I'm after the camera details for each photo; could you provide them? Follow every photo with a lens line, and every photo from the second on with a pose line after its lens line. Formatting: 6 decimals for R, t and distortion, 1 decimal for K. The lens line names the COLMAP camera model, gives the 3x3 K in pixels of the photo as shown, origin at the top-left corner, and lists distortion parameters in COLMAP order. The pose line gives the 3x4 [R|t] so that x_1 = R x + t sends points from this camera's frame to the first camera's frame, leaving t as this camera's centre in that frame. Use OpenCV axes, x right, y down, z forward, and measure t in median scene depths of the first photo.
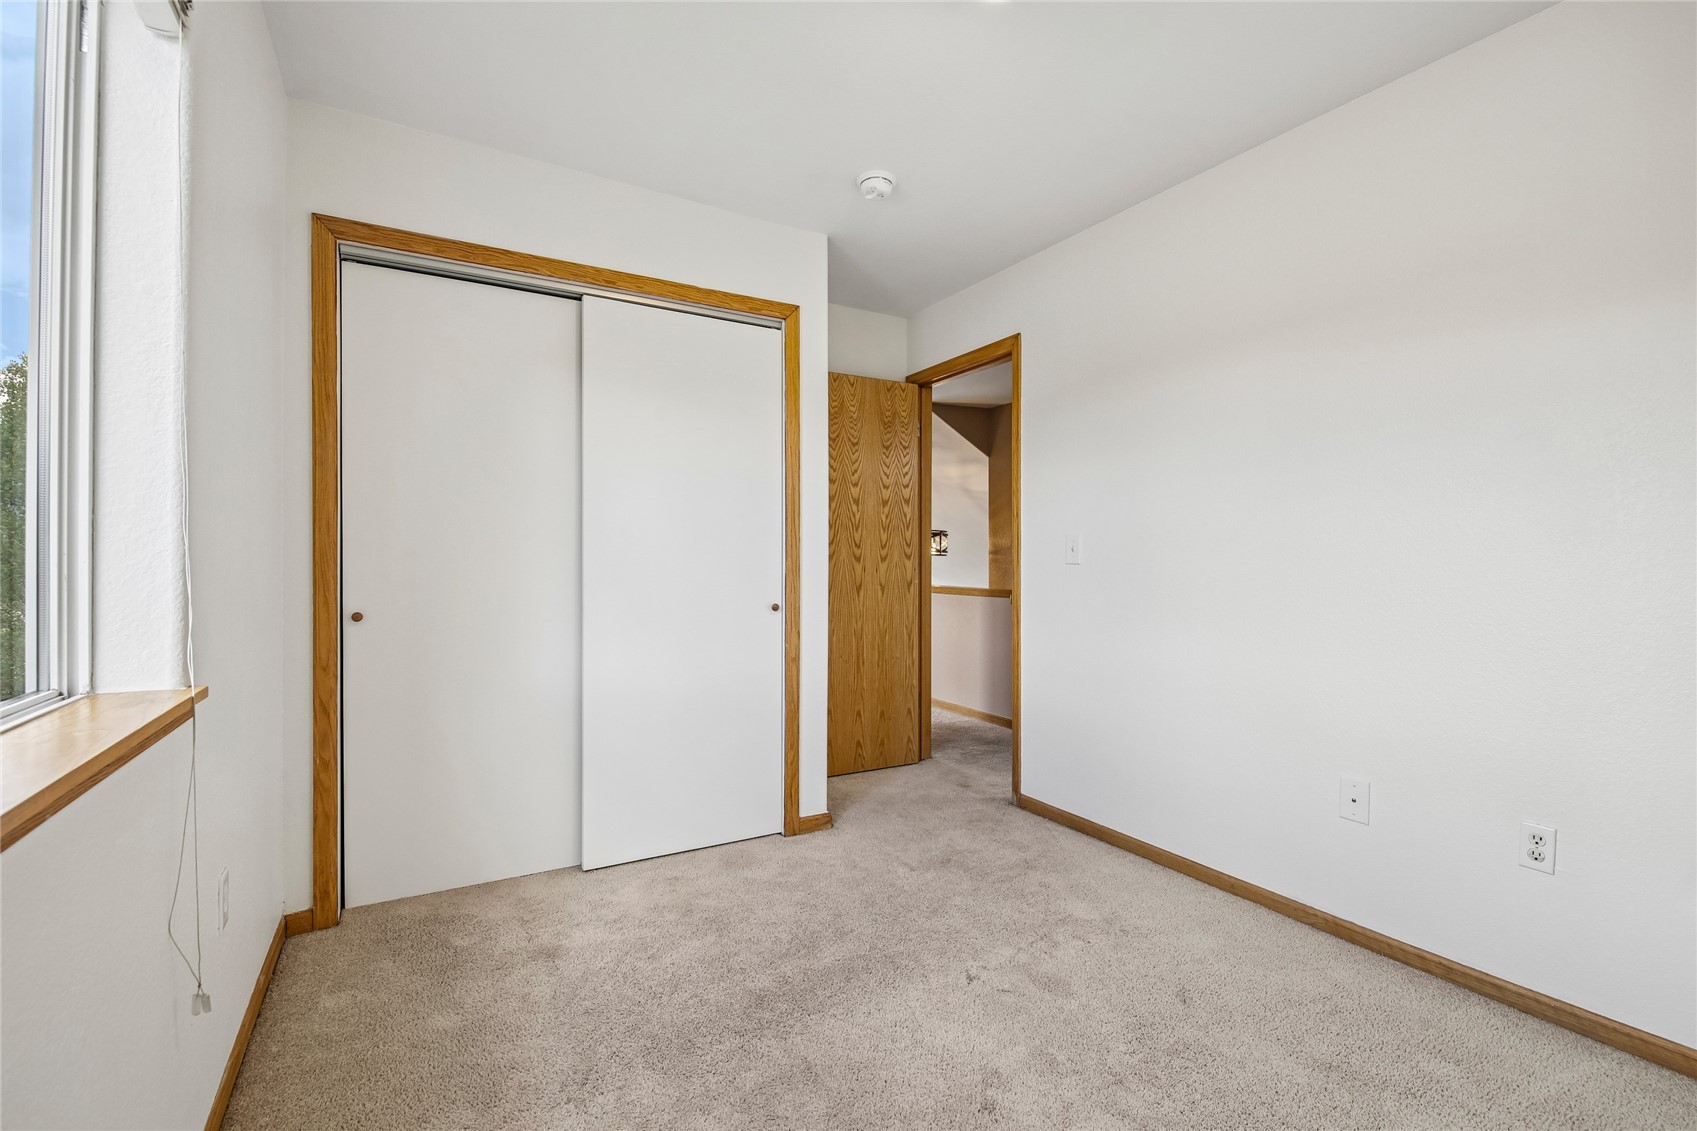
lens RADIAL K [[741.6, 0, 832.1], [0, 741.6, 559.5], [0, 0, 1]] dist [-0.000334, -0.000585]
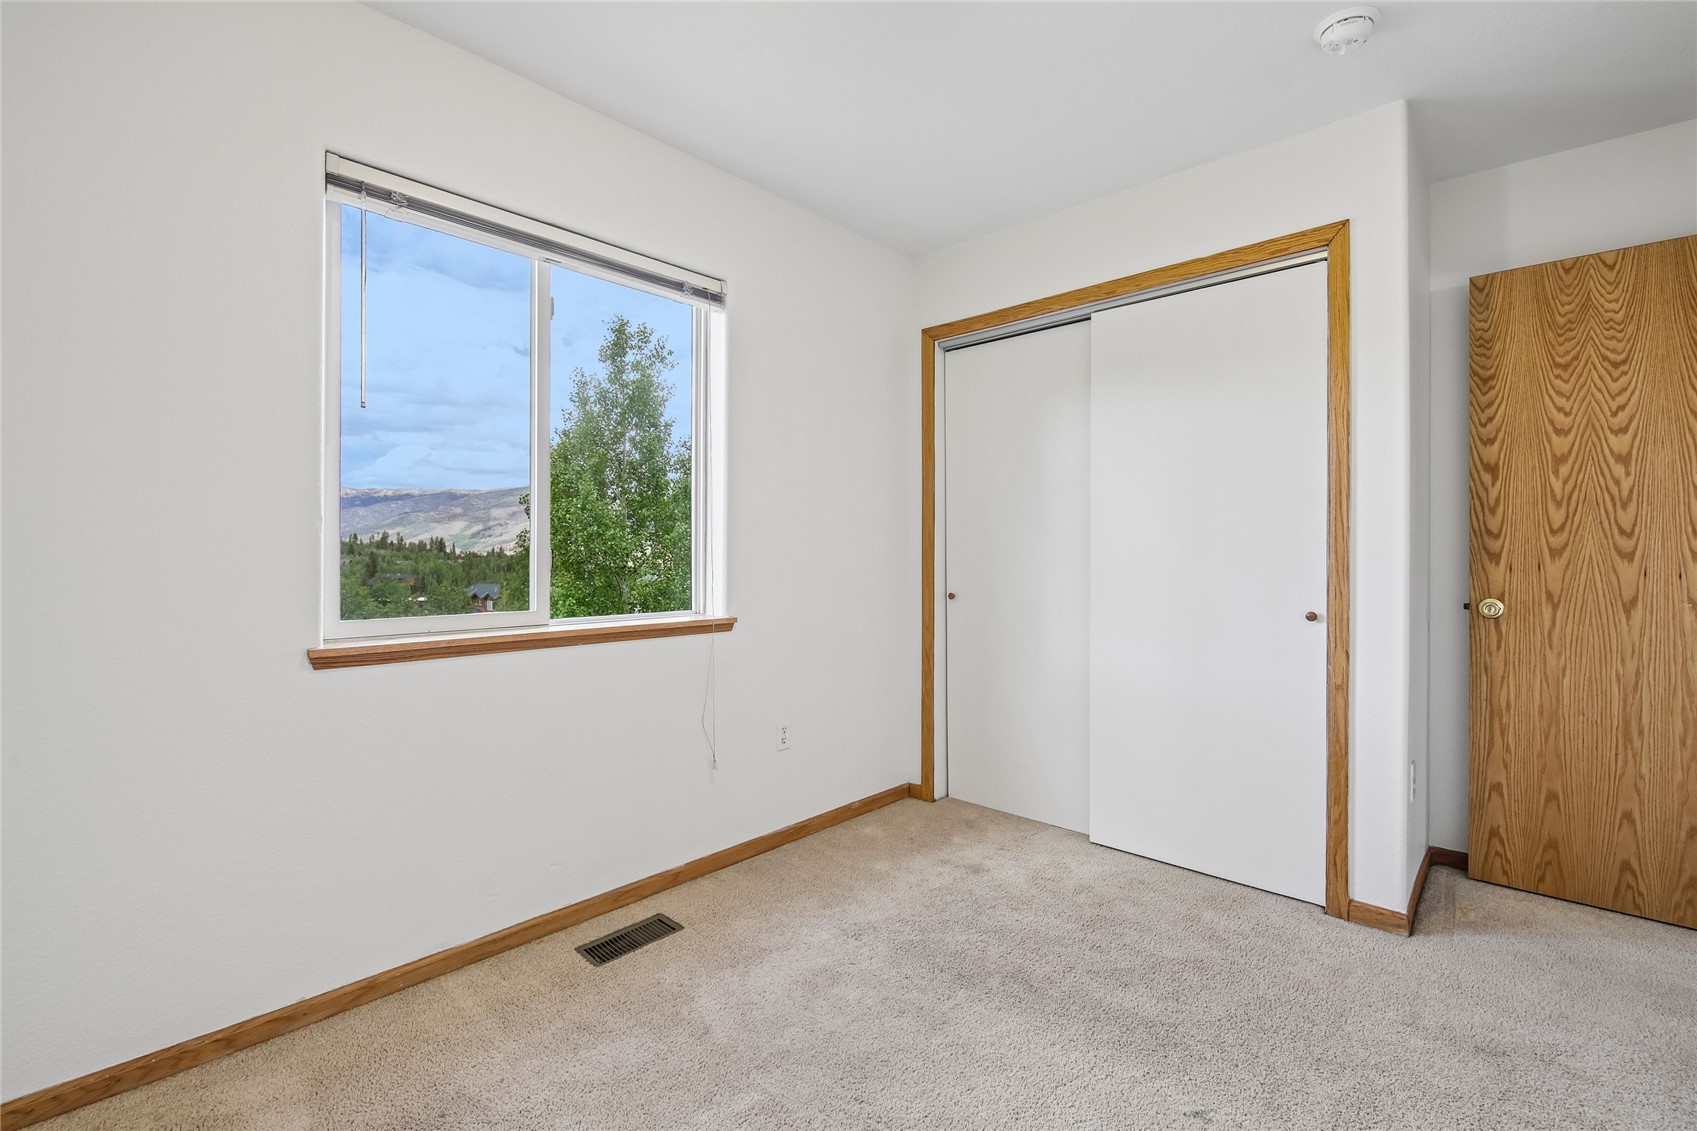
lens RADIAL K [[744.1, 0, 841.5], [0, 744.1, 556.8], [0, 0, 1]] dist [-0.001276, -0.004486]
pose [[0.297947, -0.000483, -0.954582, 0.474611], [-0.000921, 0.999999, -0.000793, 0.001691], [0.954582, 0.001115, 0.297946, 0.257909]]
